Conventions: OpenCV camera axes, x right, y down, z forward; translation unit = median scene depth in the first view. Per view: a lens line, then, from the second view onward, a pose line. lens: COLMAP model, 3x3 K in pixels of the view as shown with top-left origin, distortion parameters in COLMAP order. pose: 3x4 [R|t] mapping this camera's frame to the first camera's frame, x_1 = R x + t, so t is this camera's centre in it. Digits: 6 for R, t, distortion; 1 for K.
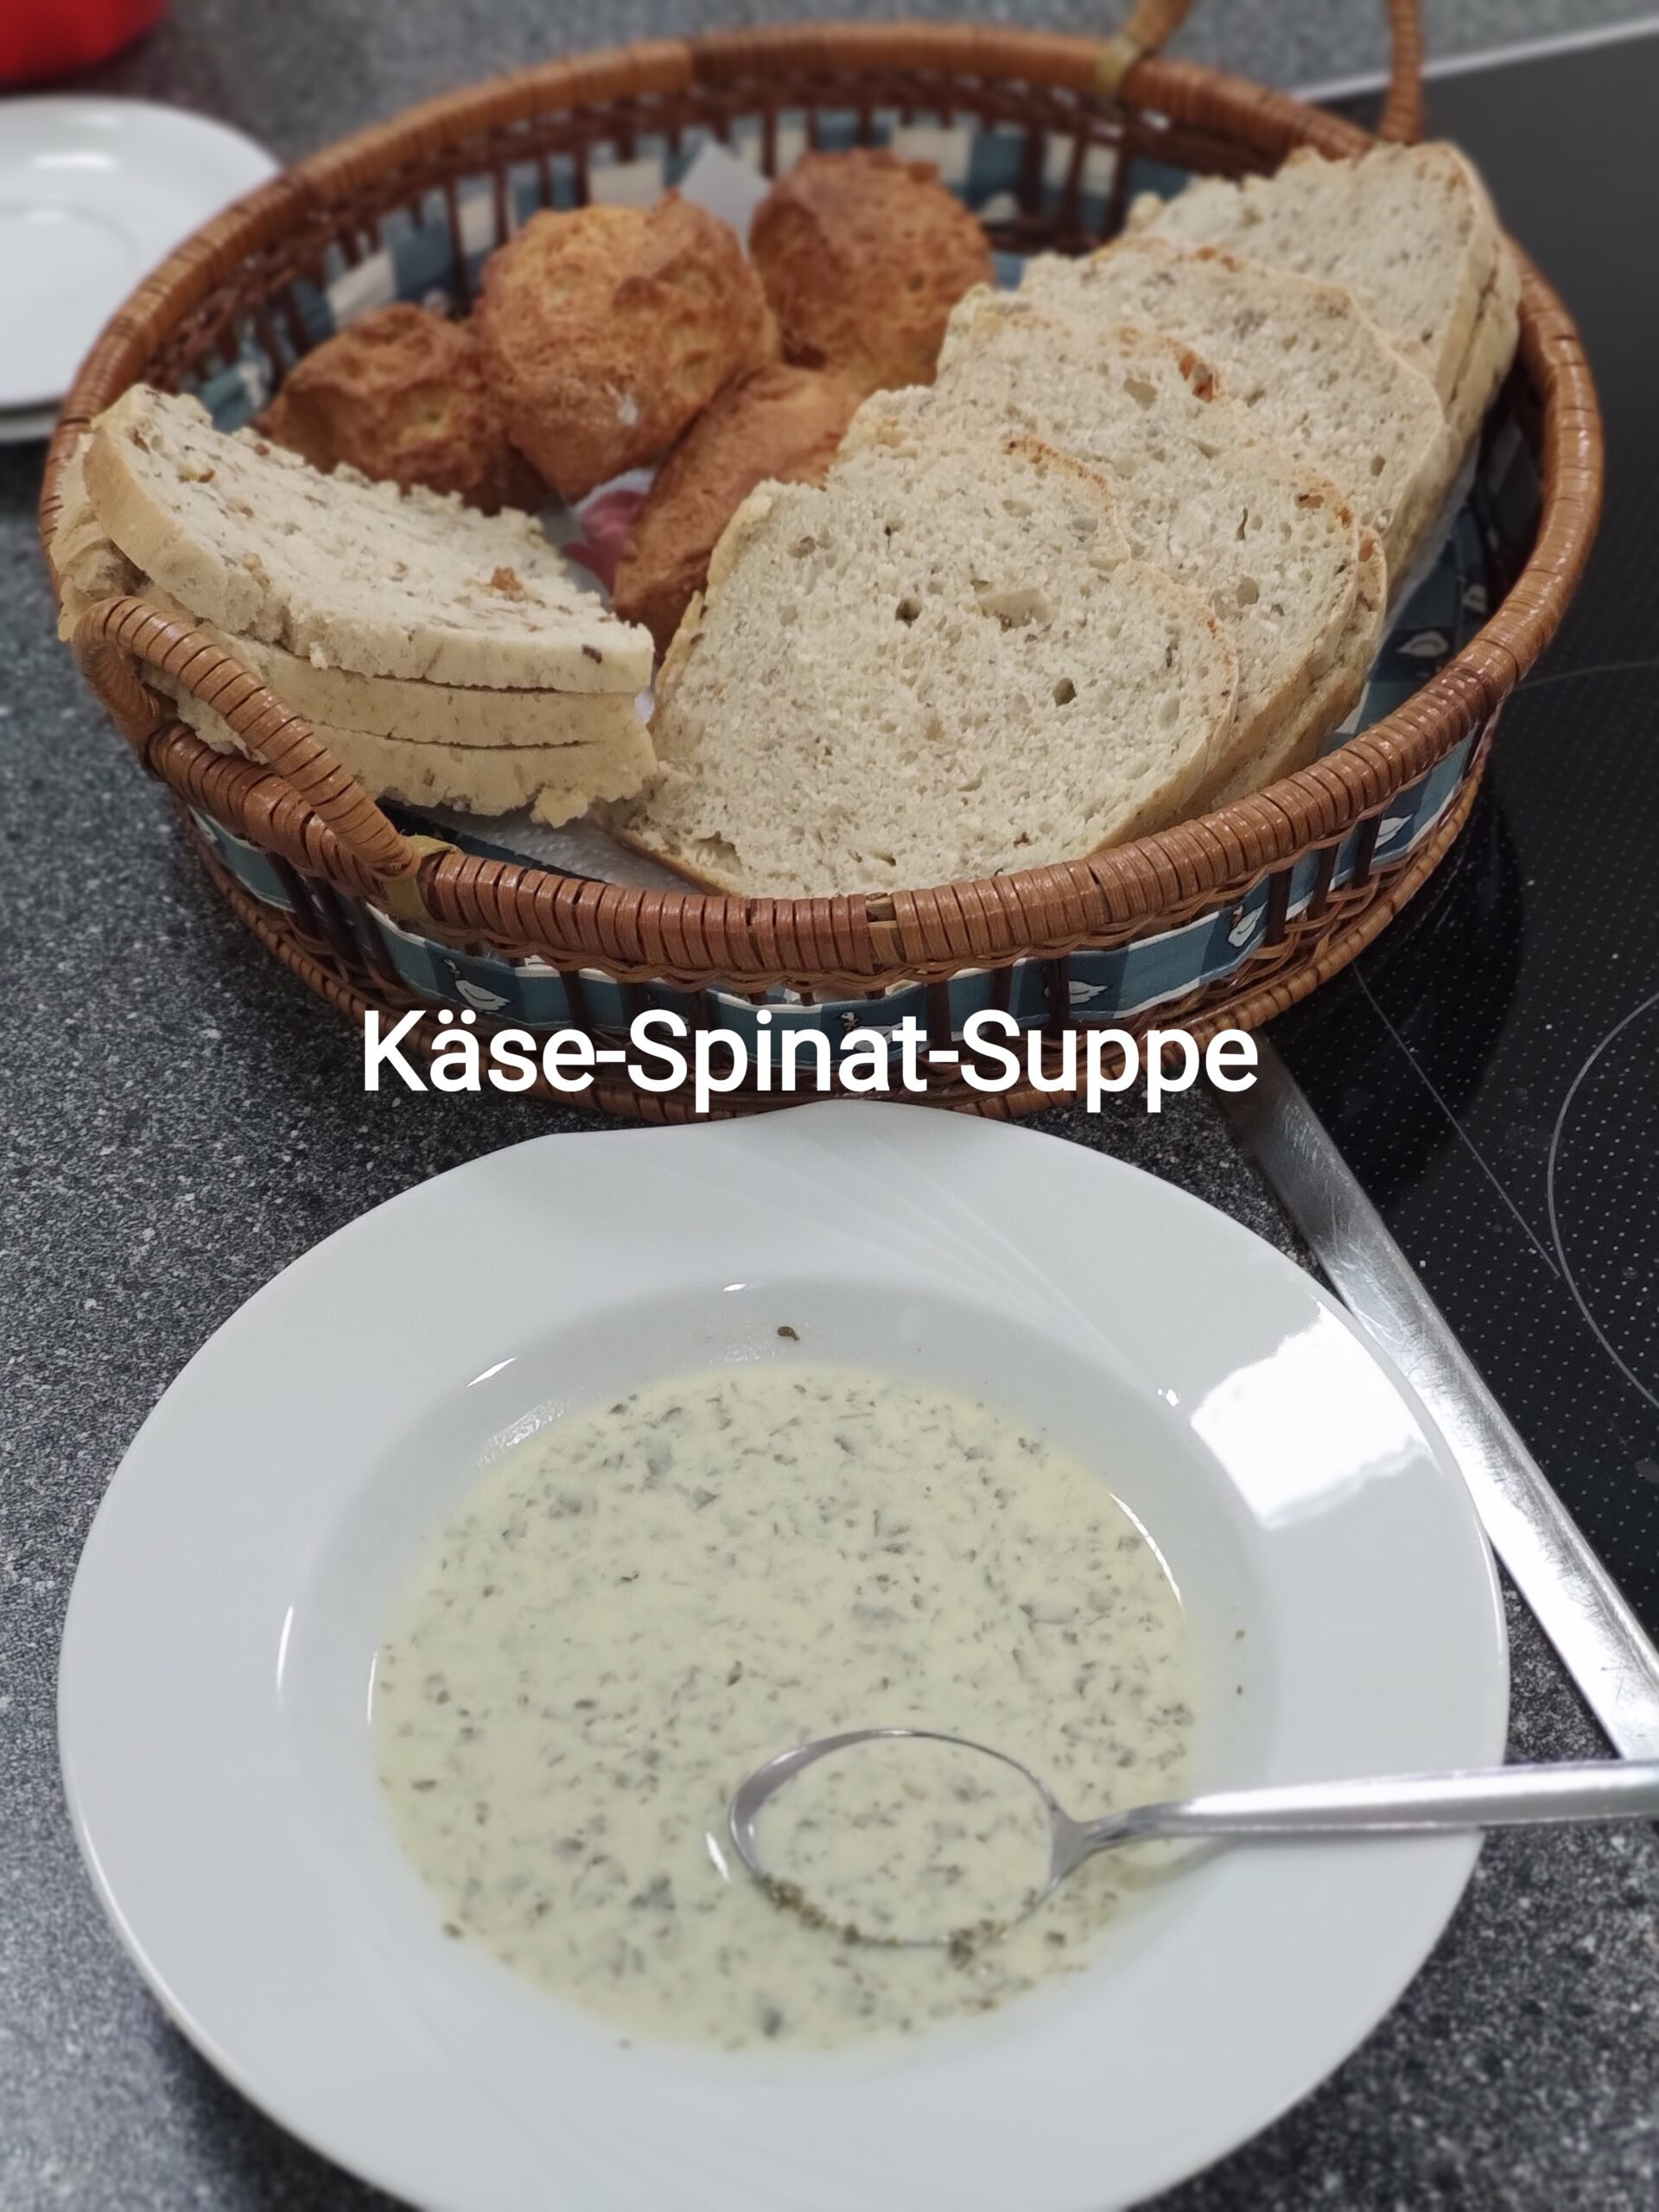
lens RADIAL K [[3355.5, 0, 824.9], [0, 3355.5, 1105.8], [0, 0, 1]] dist [0.201924, 0.147130]
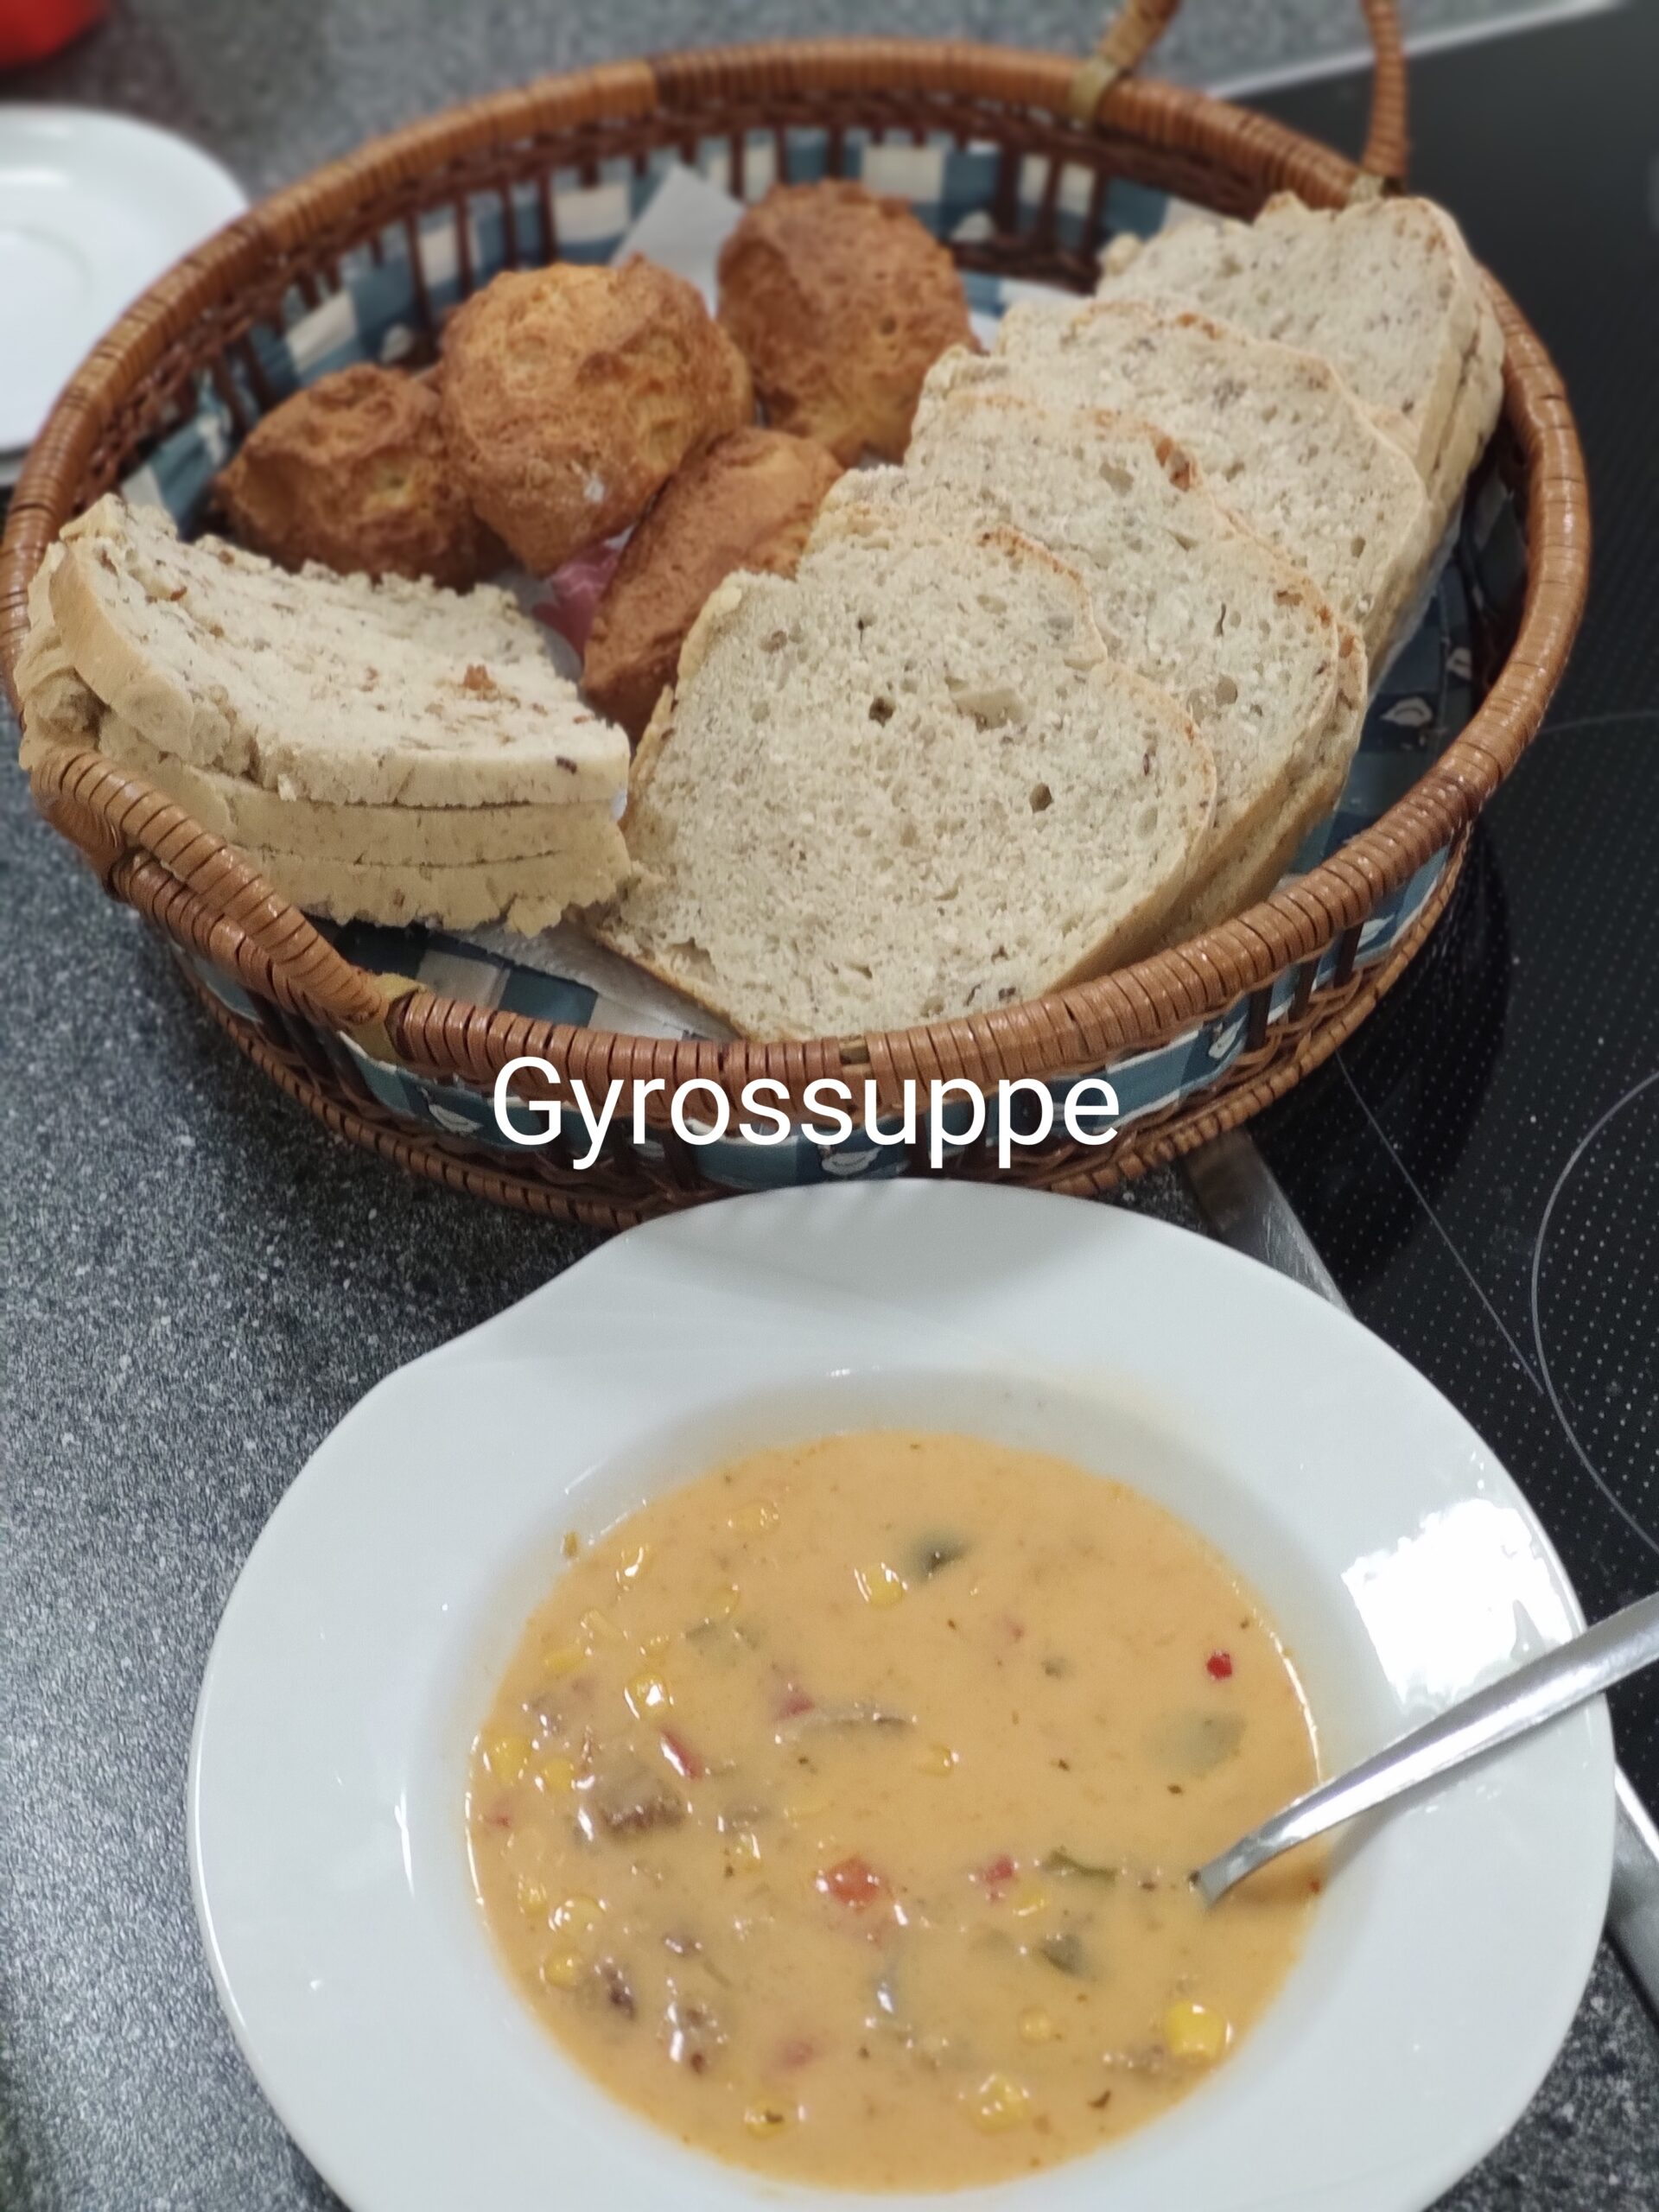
lens RADIAL K [[3350.1, 0, 834.4], [0, 3350.1, 1107.4], [0, 0, 1]] dist [0.206946, -0.085606]
pose [[0.999900, -0.014105, 0.000253, 0.008989], [0.014047, 0.997119, 0.074536, -0.104212], [-0.001303, -0.074525, 0.997218, 0.013885]]
